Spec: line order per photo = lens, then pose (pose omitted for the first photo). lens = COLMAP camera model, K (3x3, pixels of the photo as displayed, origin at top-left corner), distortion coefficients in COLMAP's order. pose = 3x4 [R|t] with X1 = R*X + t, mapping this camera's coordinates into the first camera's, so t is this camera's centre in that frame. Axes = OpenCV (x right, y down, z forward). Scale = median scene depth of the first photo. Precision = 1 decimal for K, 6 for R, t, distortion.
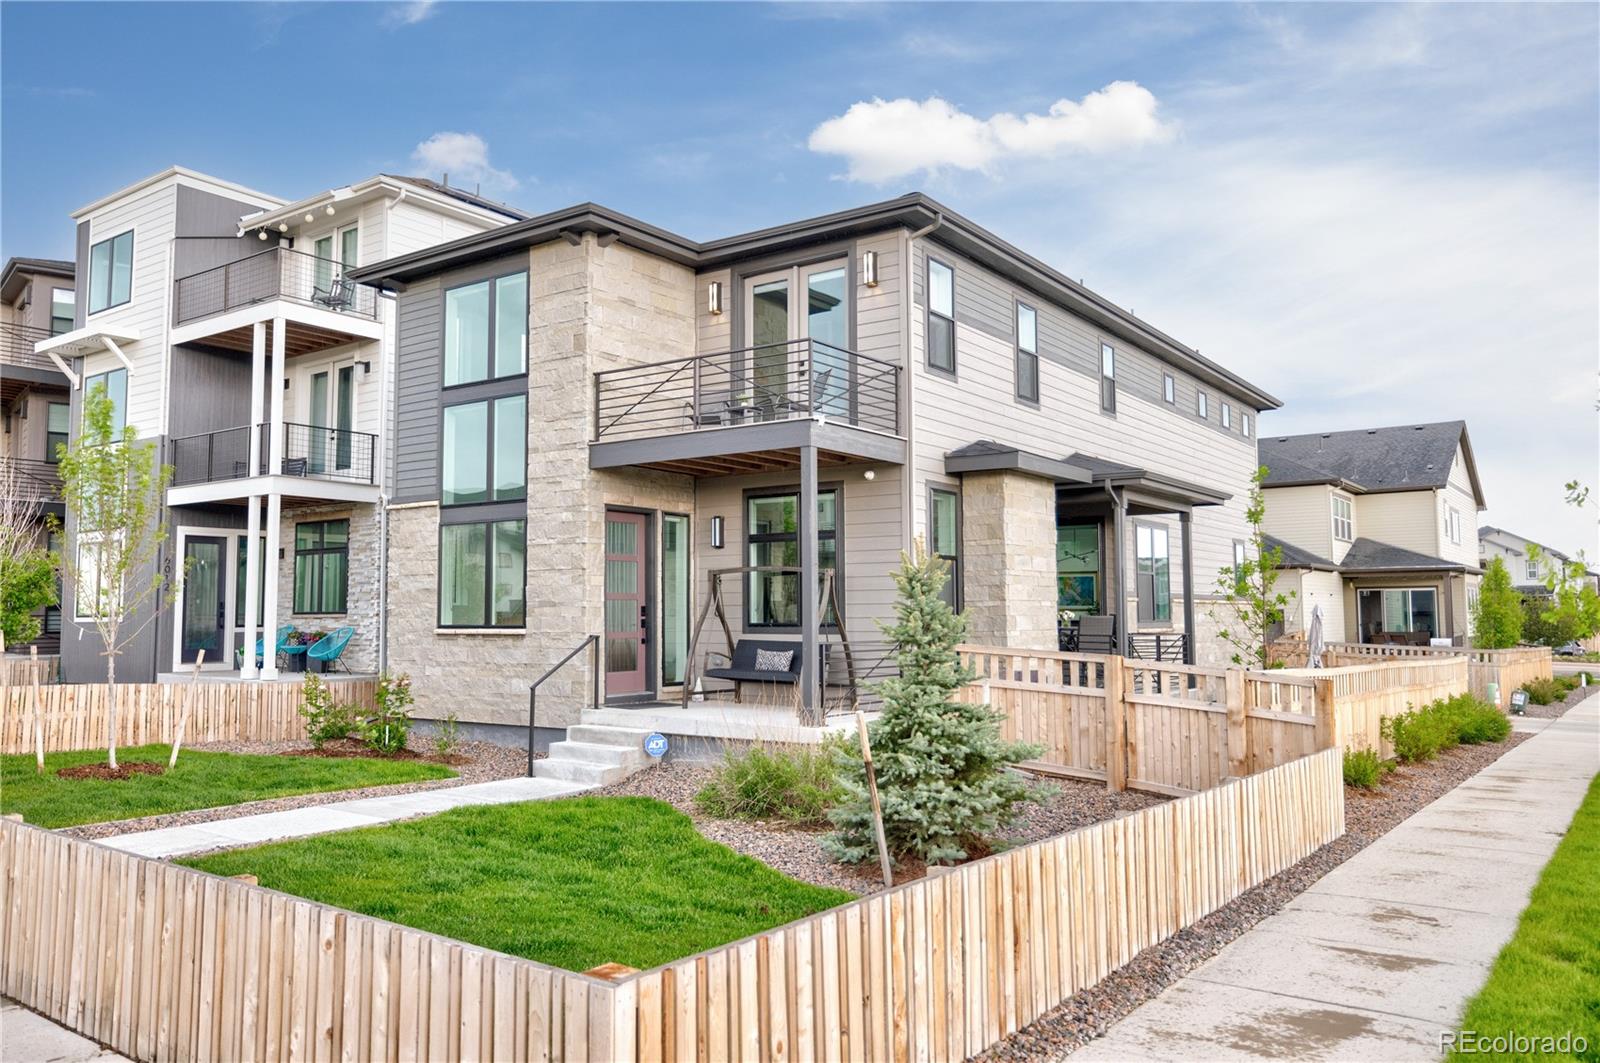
lens RADIAL K [[1194.9, 0, 800.0], [0, 1194.9, 531.5], [0, 0, 1]] dist [-0.000336, 0.001168]
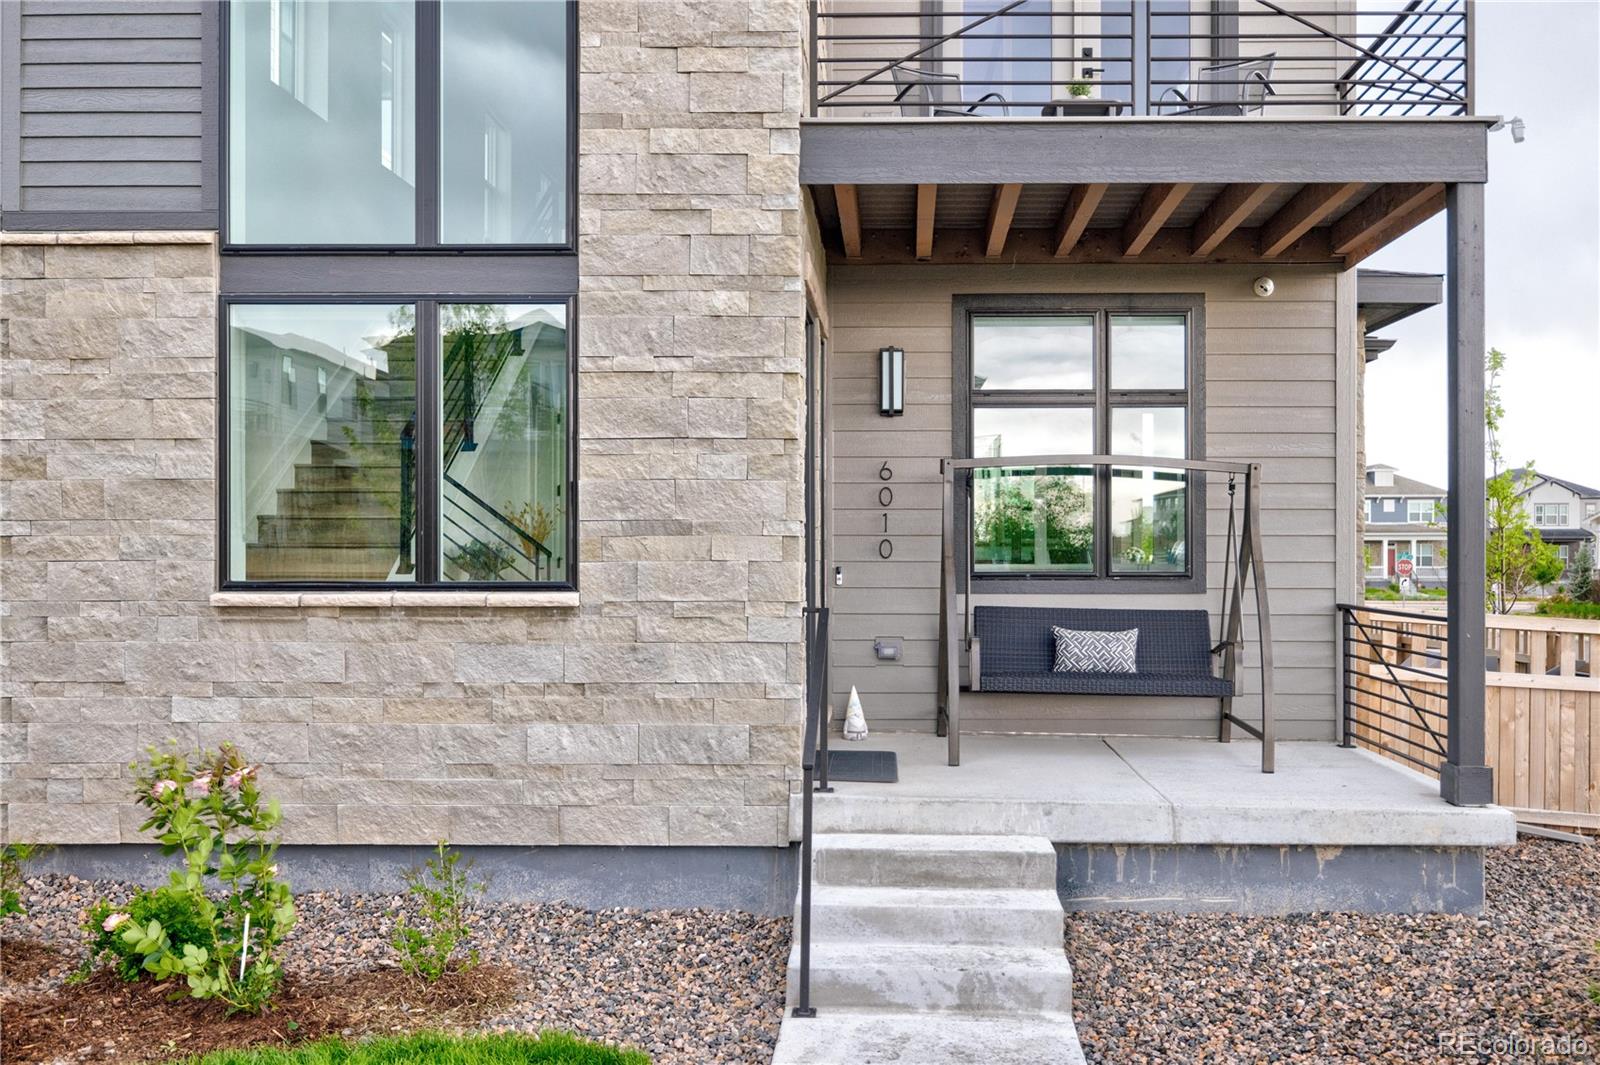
lens RADIAL K [[1232.4, 0, 801.0], [0, 1232.4, 545.5], [0, 0, 1]] dist [-0.006536, -0.002851]
pose [[0.823754, 0.004877, 0.566926, -0.392084], [-0.045178, 0.997348, 0.057065, 0.041165], [-0.565144, -0.072620, 0.821790, 0.638828]]
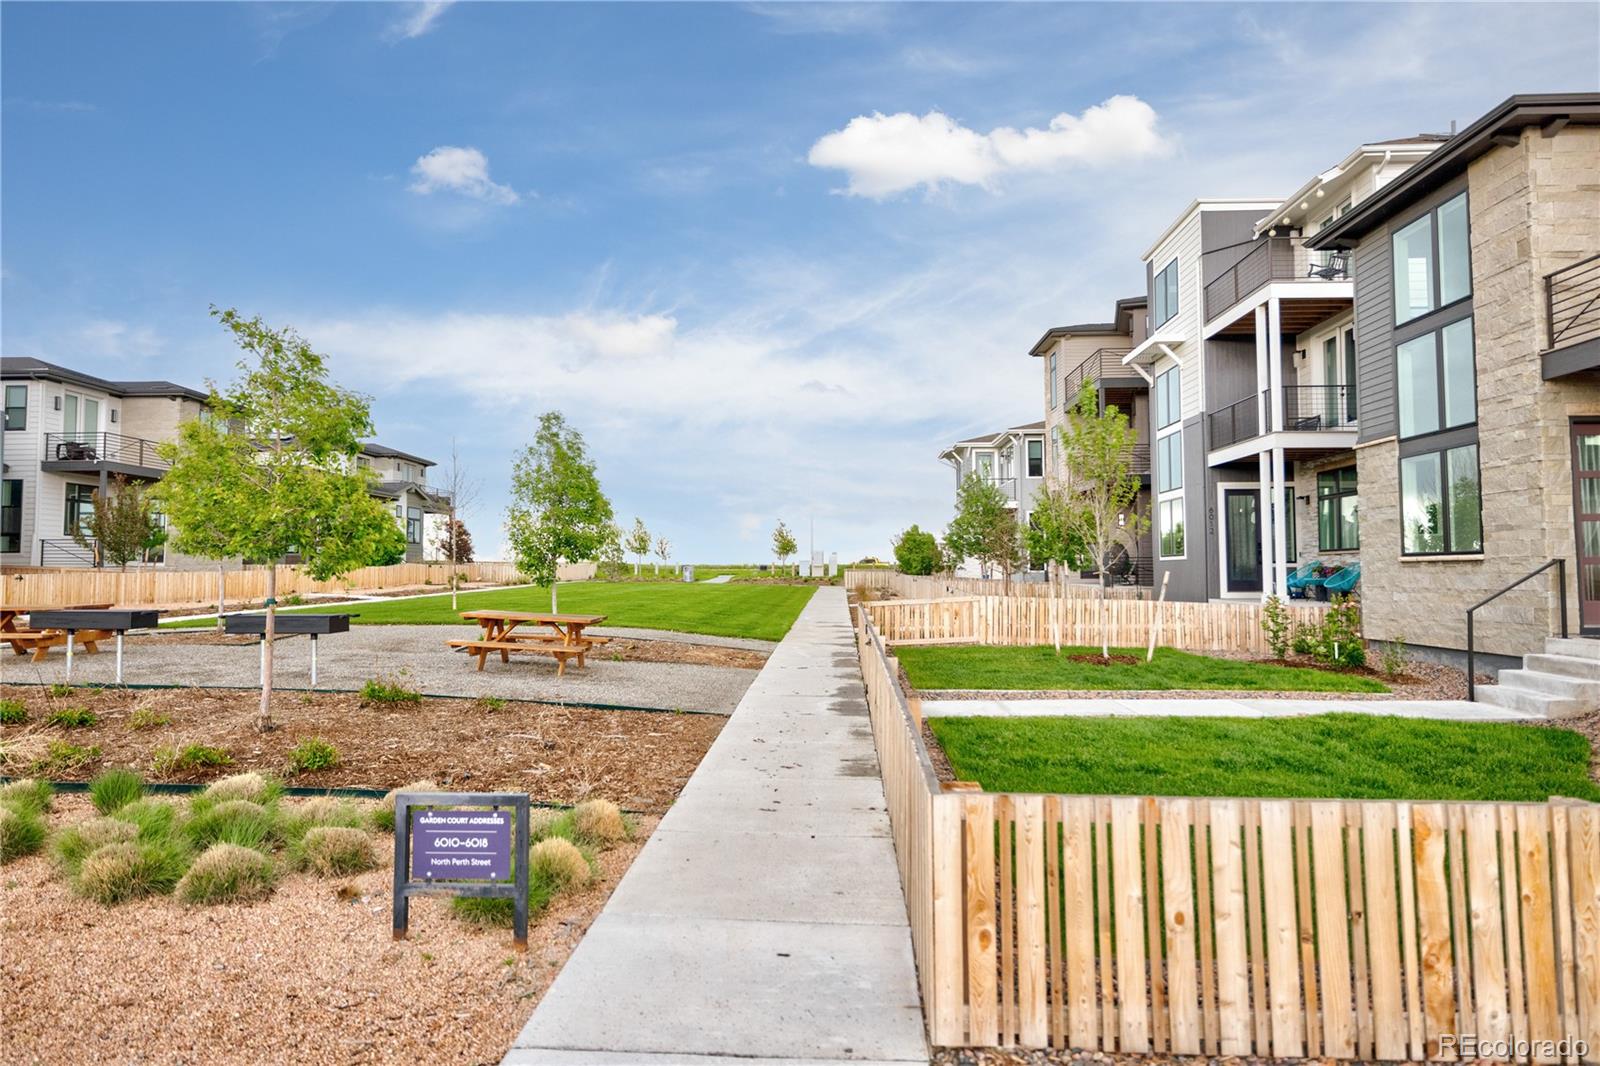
lens RADIAL K [[976.7, 0, 795.0], [0, 976.7, 525.1], [0, 0, 1]] dist [-0.001665, -0.000429]
pose [[0.546674, -0.040370, -0.836372, 0.131877], [0.062185, 0.998036, -0.007528, 0.028485], [0.835033, -0.047895, 0.548111, 0.090156]]
